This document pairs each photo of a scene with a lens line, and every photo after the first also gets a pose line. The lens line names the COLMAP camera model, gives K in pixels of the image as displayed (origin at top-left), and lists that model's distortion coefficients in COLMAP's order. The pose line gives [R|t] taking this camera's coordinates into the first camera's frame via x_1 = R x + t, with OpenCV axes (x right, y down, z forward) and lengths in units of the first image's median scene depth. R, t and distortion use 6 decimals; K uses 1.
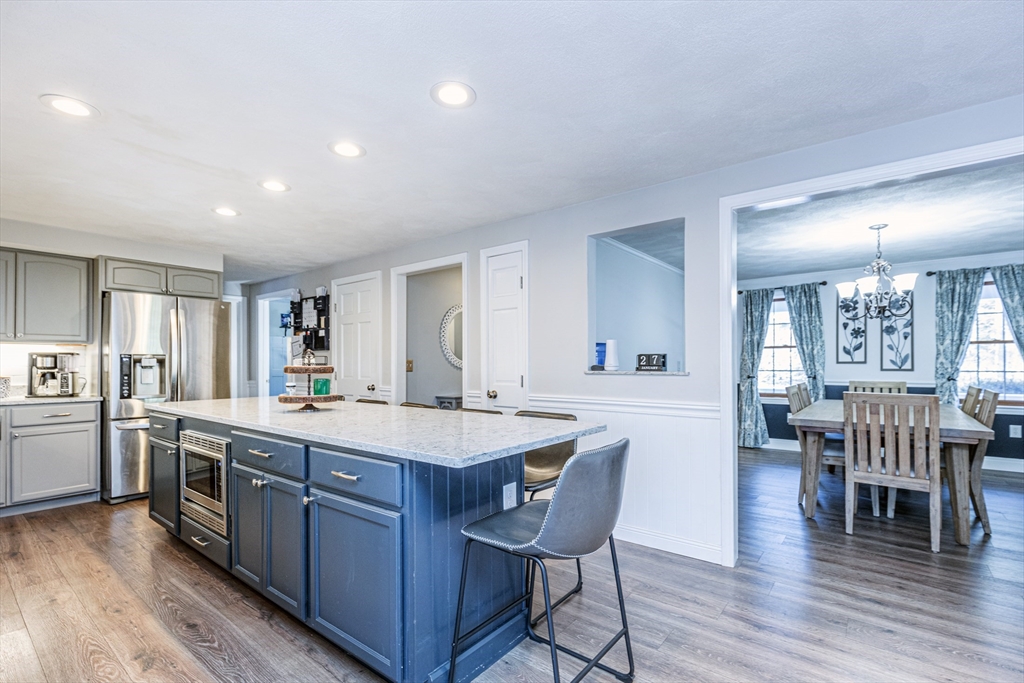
lens RADIAL K [[459.4, 0, 521.2], [0, 459.4, 362.7], [0, 0, 1]] dist [0.001107, 0.000496]
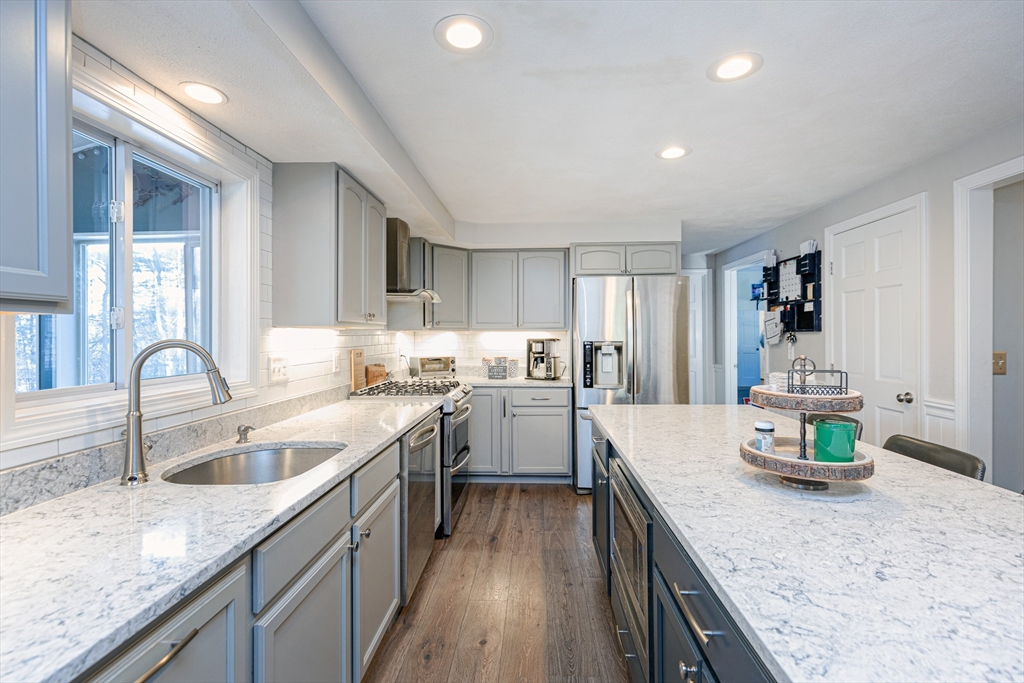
lens RADIAL K [[459.4, 0, 512.5], [0, 459.4, 332.9], [0, 0, 1]] dist [0.001107, 0.000496]
pose [[0.569161, -0.001808, -0.822224, -0.116395], [0.002081, 0.999998, -0.000758, -0.025509], [0.822224, -0.001279, 0.569163, 0.233158]]
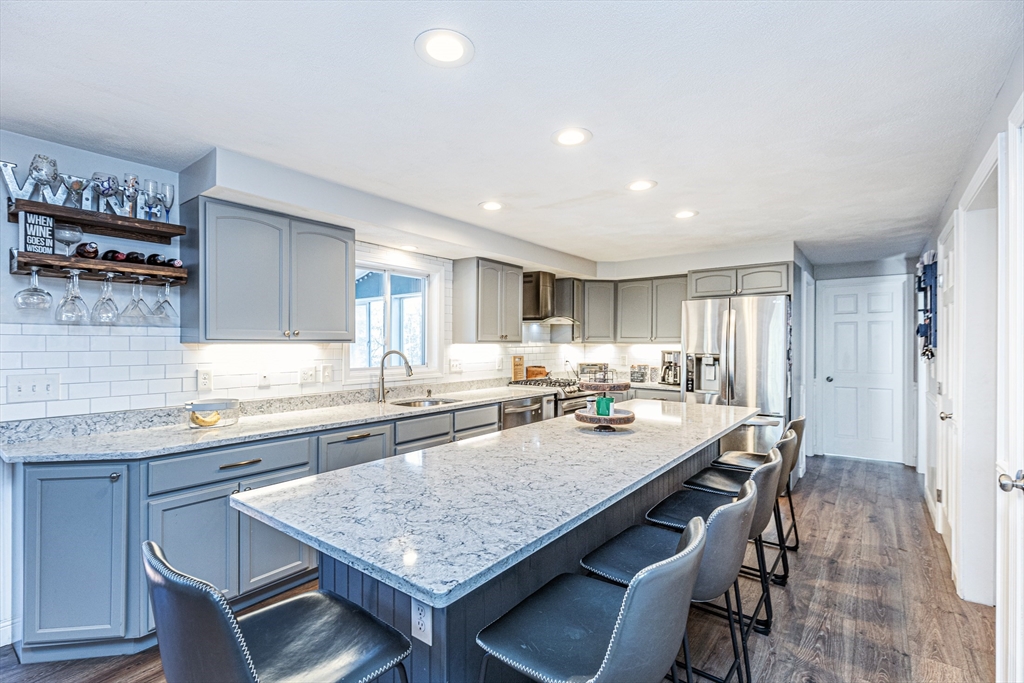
lens RADIAL K [[459.4, 0, 503.5], [0, 459.4, 340.2], [0, 0, 1]] dist [0.001107, 0.000496]
pose [[-0.020366, -0.001065, -0.999792, 0.223308], [-0.000540, 0.999999, -0.001055, -0.036137], [0.999792, 0.000519, -0.020366, 0.394441]]
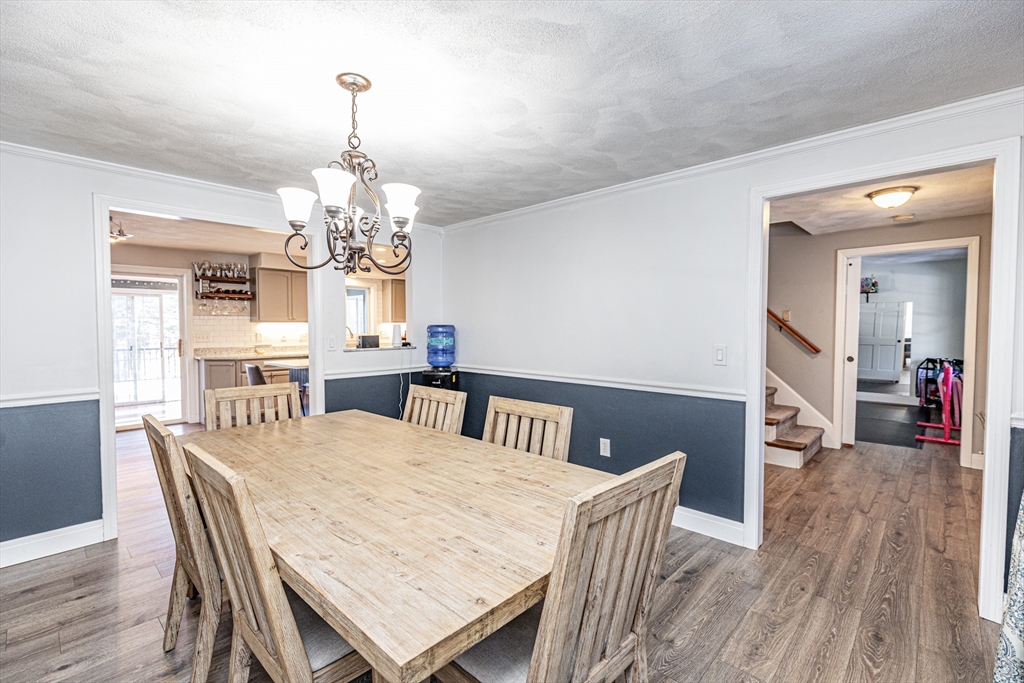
lens RADIAL K [[459.4, 0, 517.2], [0, 459.4, 340.1], [0, 0, 1]] dist [0.001107, 0.000496]
pose [[-0.095105, 0.033141, -0.994915, 0.925268], [0.002329, 0.999450, 0.033069, -0.024292], [0.995465, 0.000828, -0.095129, 0.888280]]
